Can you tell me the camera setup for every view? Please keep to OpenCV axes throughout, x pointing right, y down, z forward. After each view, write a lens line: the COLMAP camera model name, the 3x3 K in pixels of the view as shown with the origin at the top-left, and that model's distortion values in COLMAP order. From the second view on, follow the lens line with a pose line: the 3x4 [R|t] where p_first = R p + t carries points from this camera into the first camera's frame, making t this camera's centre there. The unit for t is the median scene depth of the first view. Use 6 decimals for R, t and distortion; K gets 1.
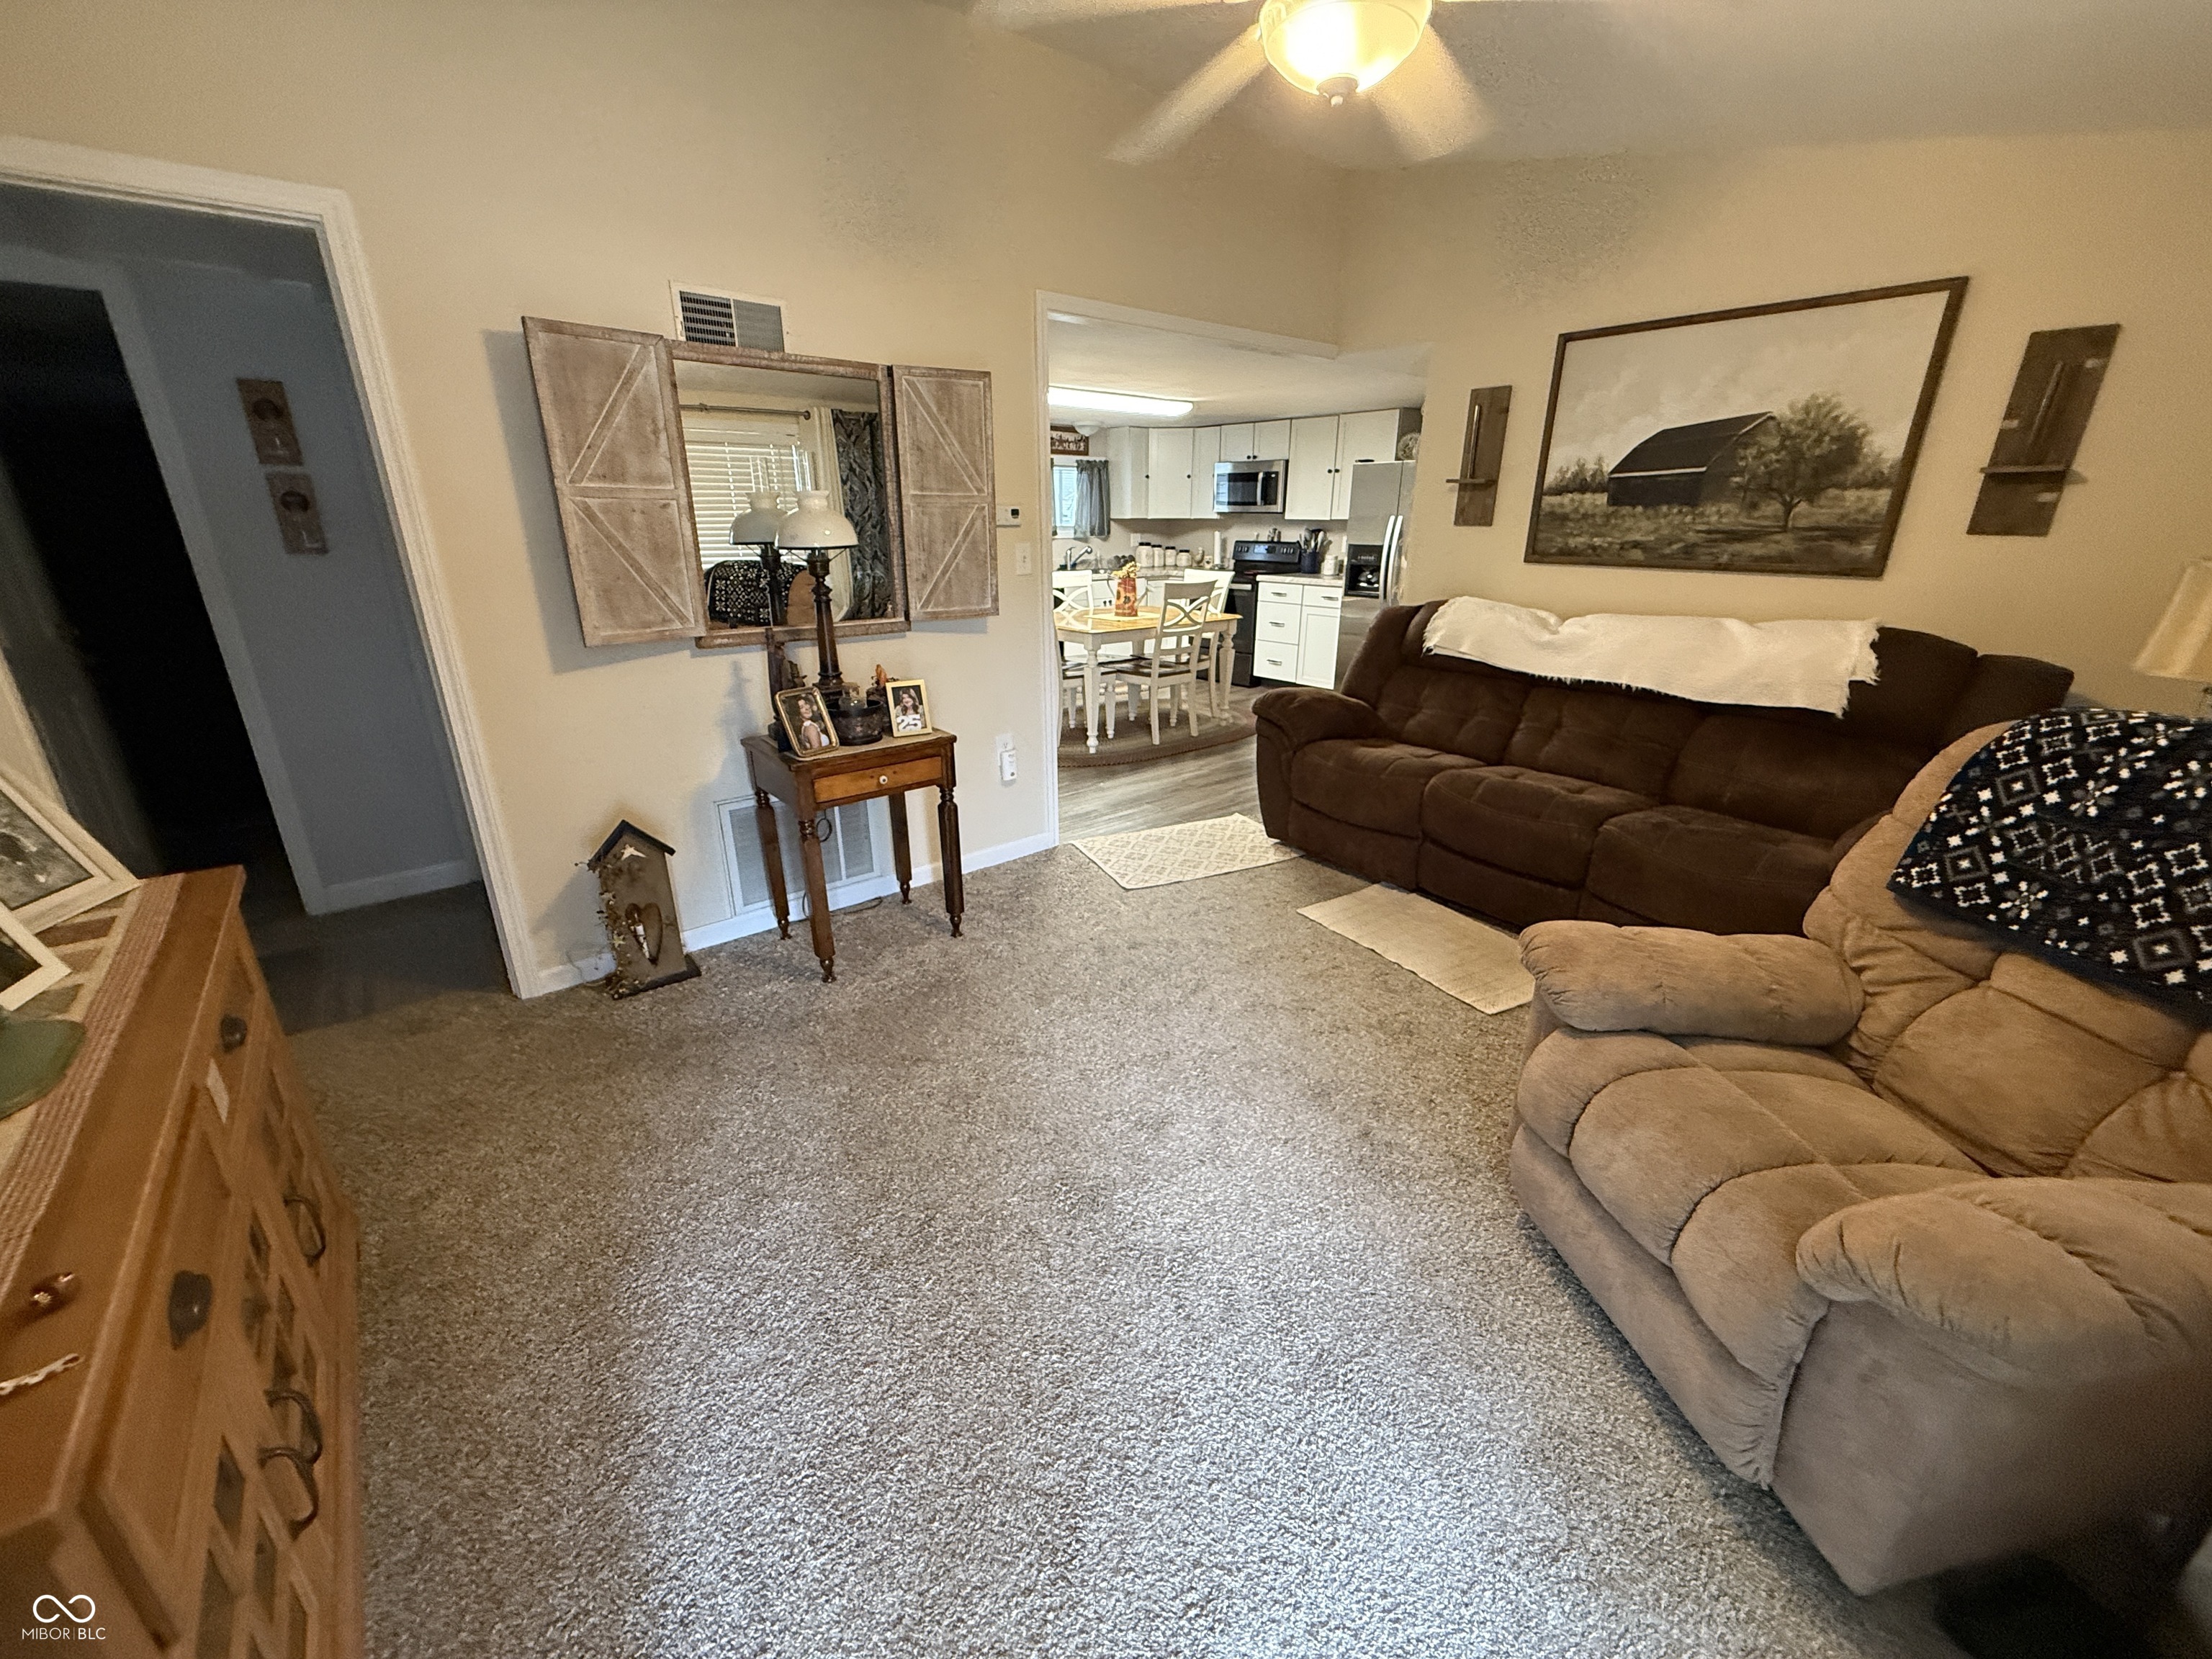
lens RADIAL K [[880.4, 0, 1107.4], [0, 880.4, 834.8], [0, 0, 1]] dist [-0.002738, -0.000551]
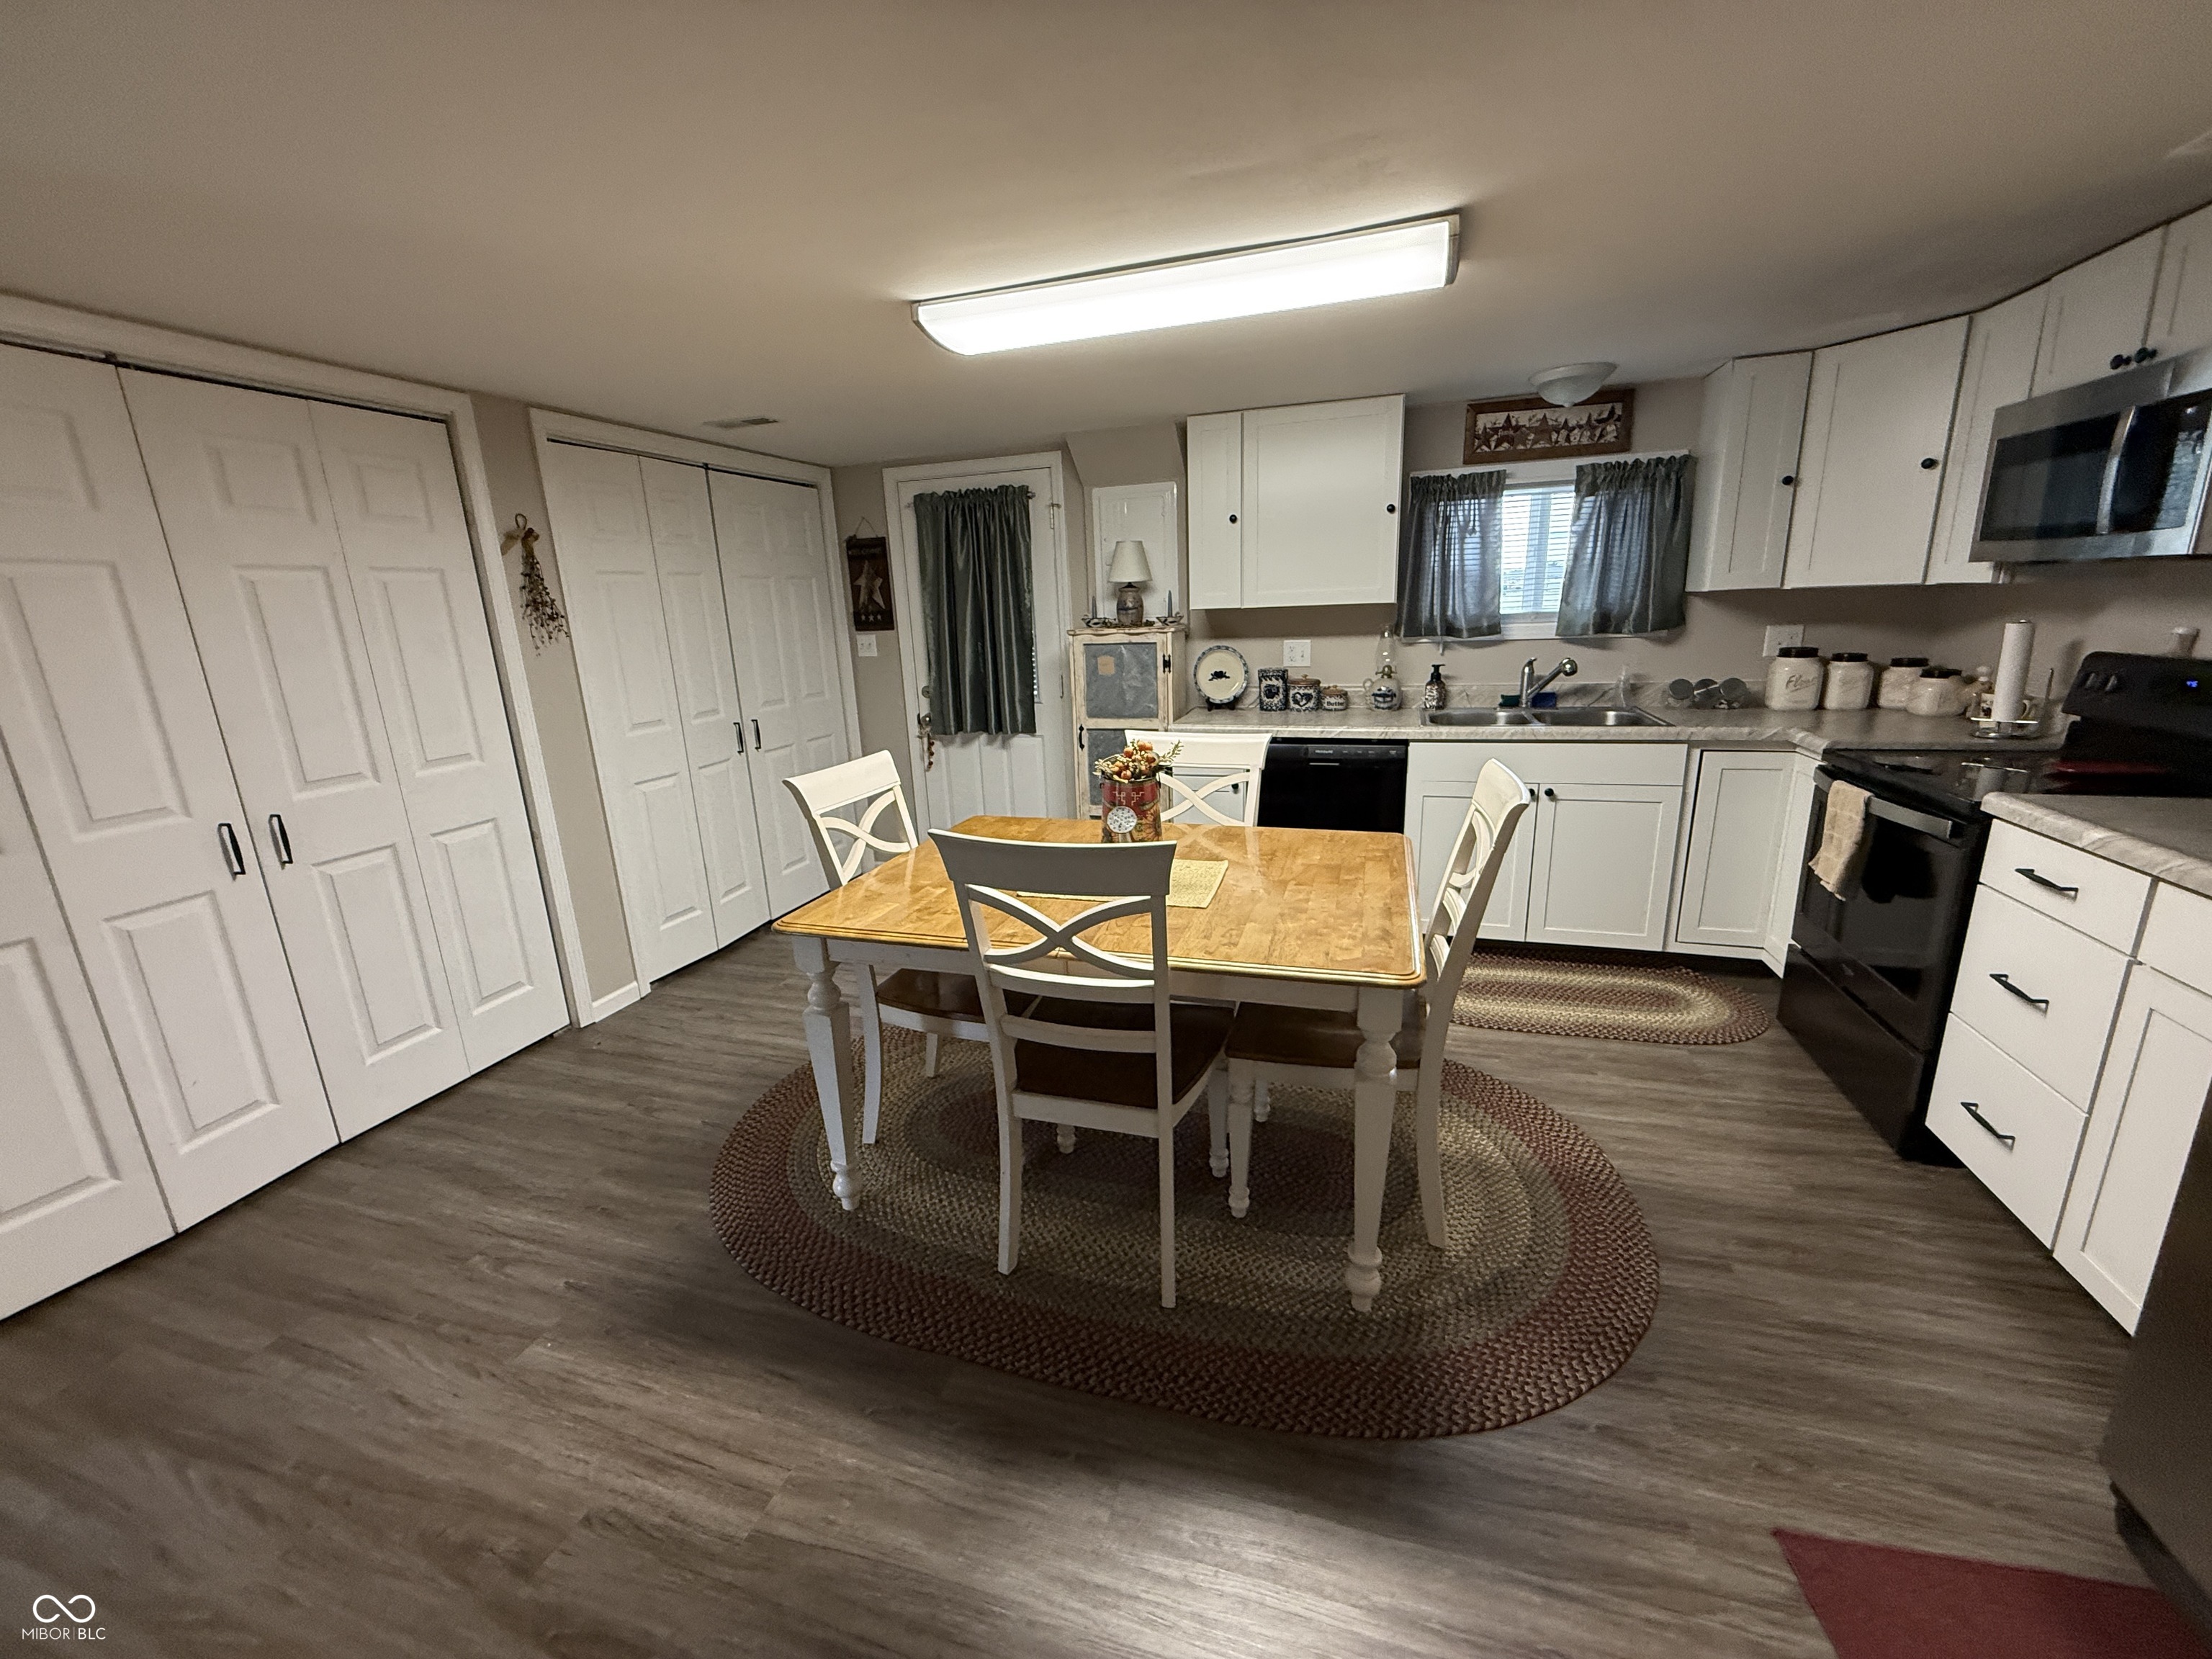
lens RADIAL K [[880.4, 0, 1096.8], [0, 880.4, 837.0], [0, 0, 1]] dist [-0.002738, -0.000551]
pose [[0.527873, 0.196475, -0.826285, 0.234738], [-0.254733, 0.964712, 0.066654, -0.215466], [0.810223, 0.175297, 0.559294, 0.592025]]
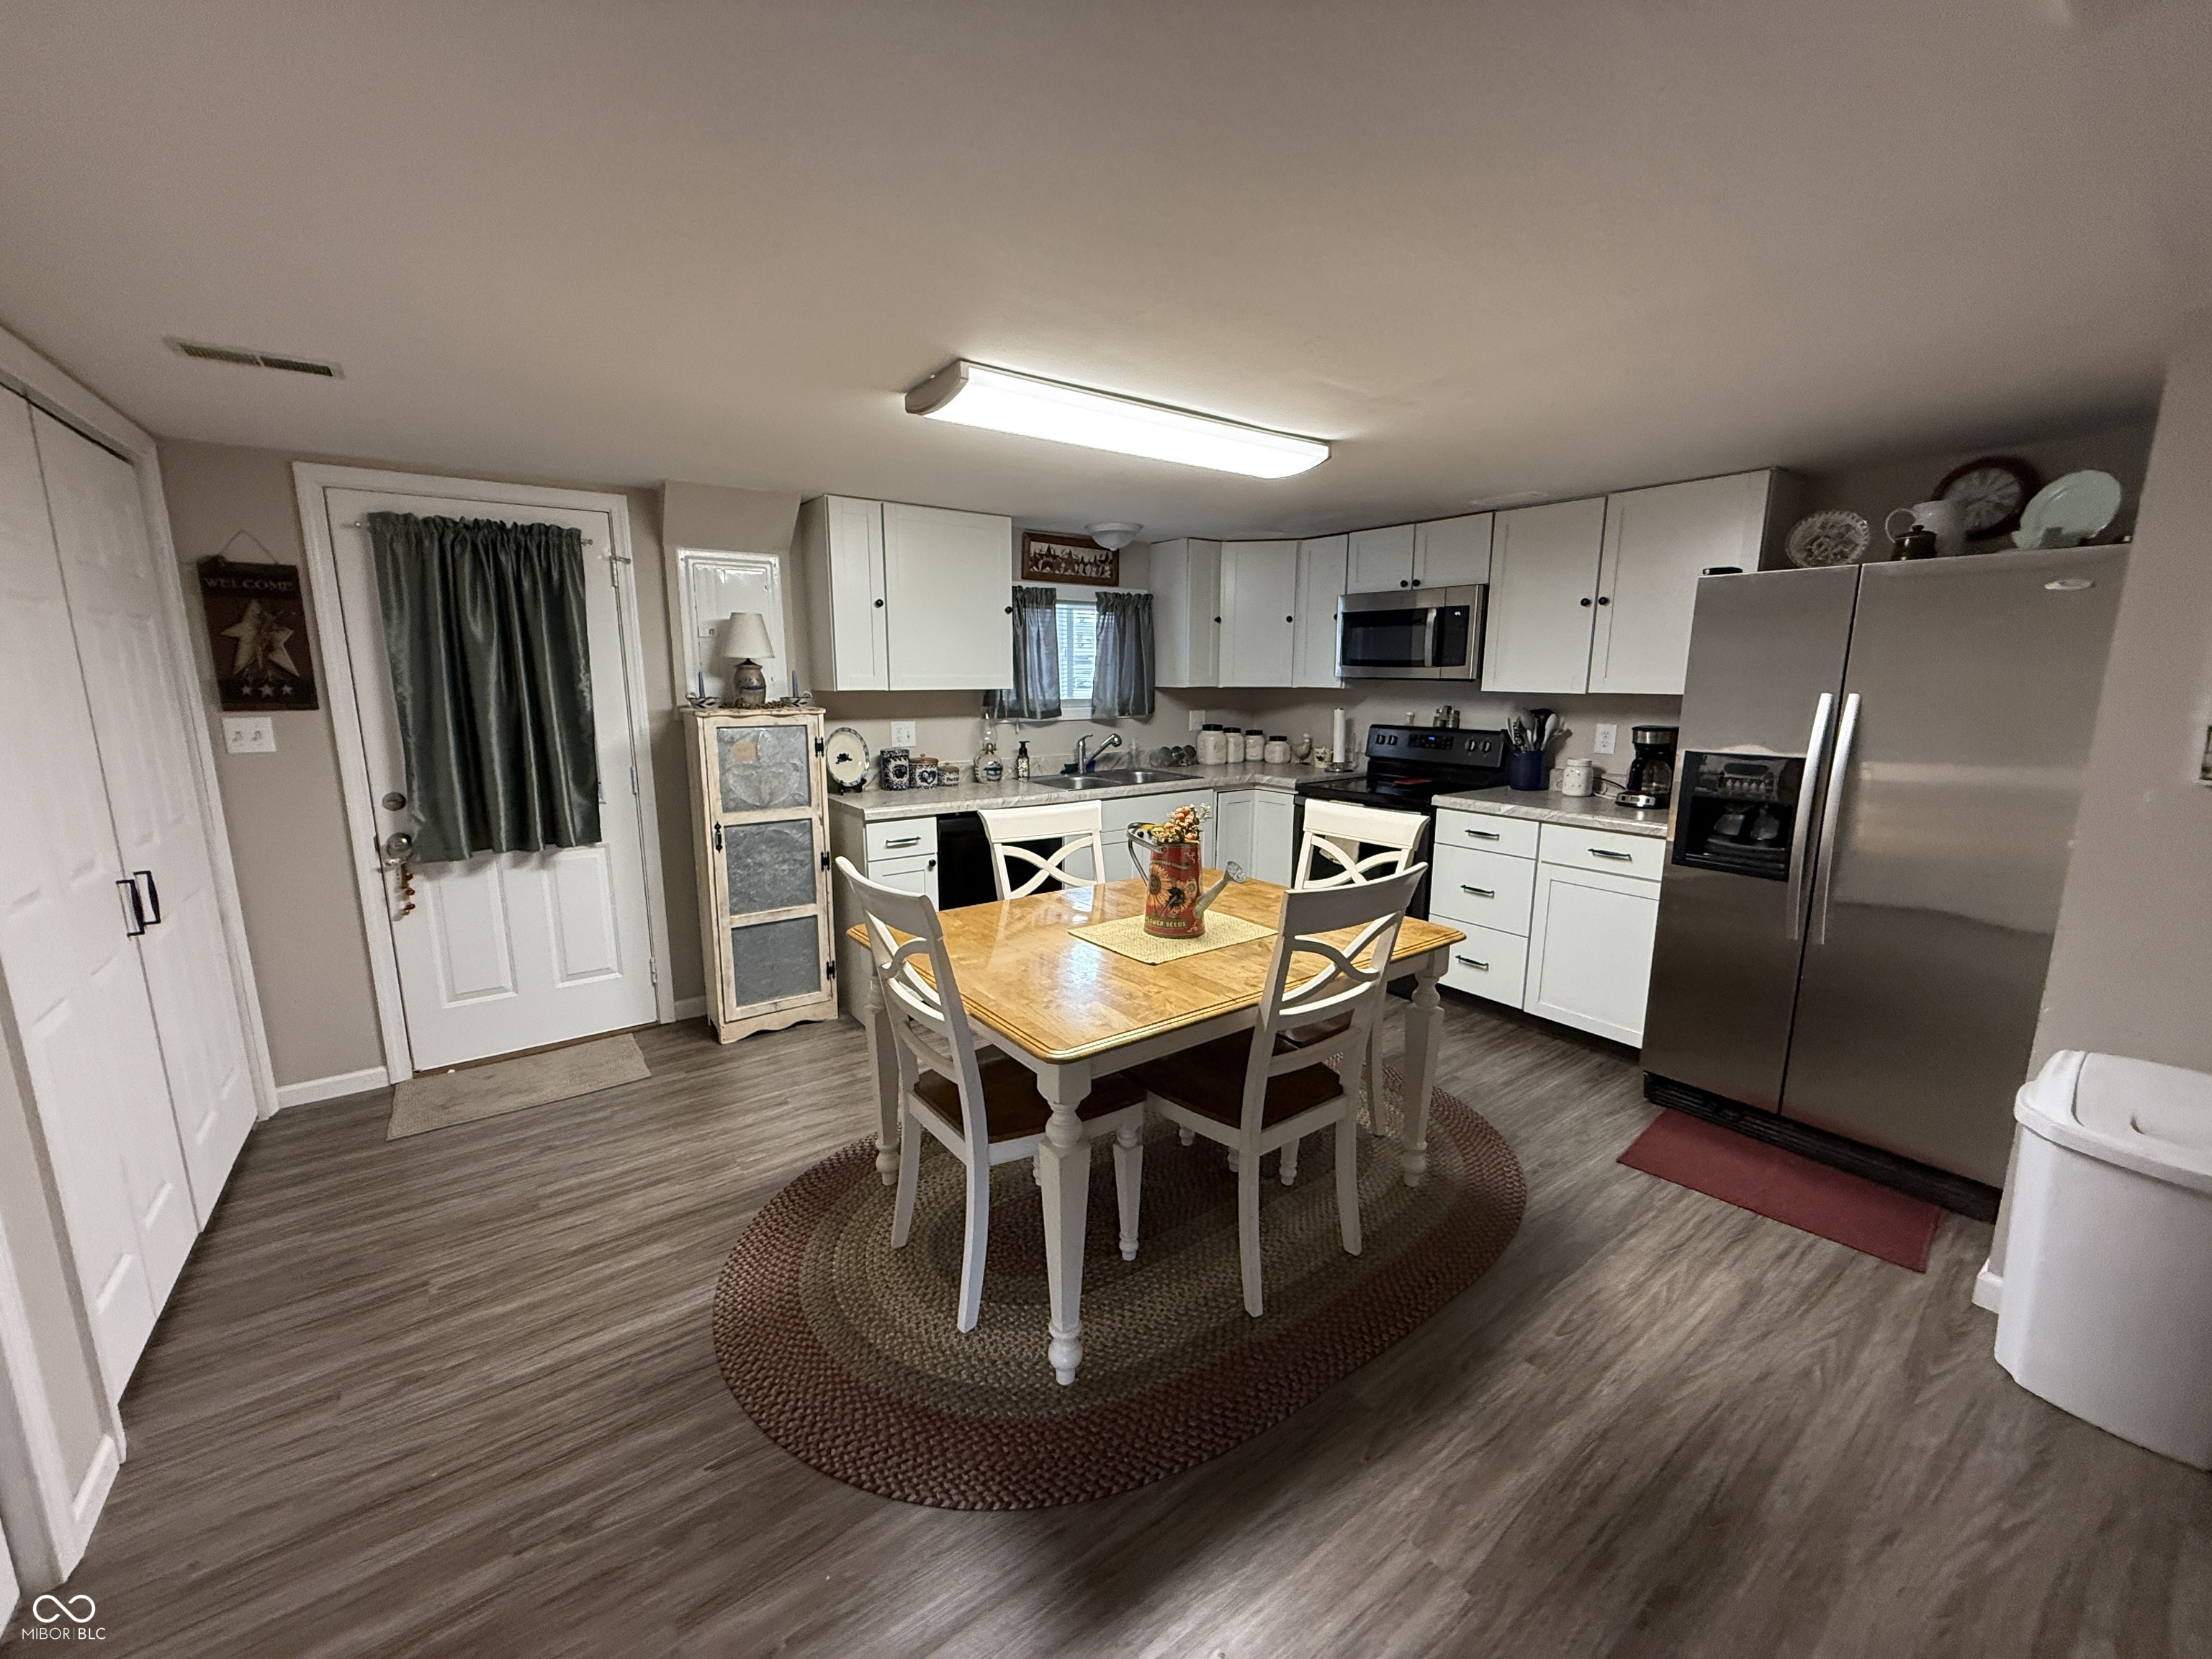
lens RADIAL K [[880.4, 0, 1107.5], [0, 880.4, 833.1], [0, 0, 1]] dist [-0.002738, -0.000551]
pose [[0.997696, 0.012973, -0.066595, 0.012948], [-0.024140, 0.985193, -0.169740, -0.168707], [0.063406, 0.170956, 0.983236, 0.451419]]
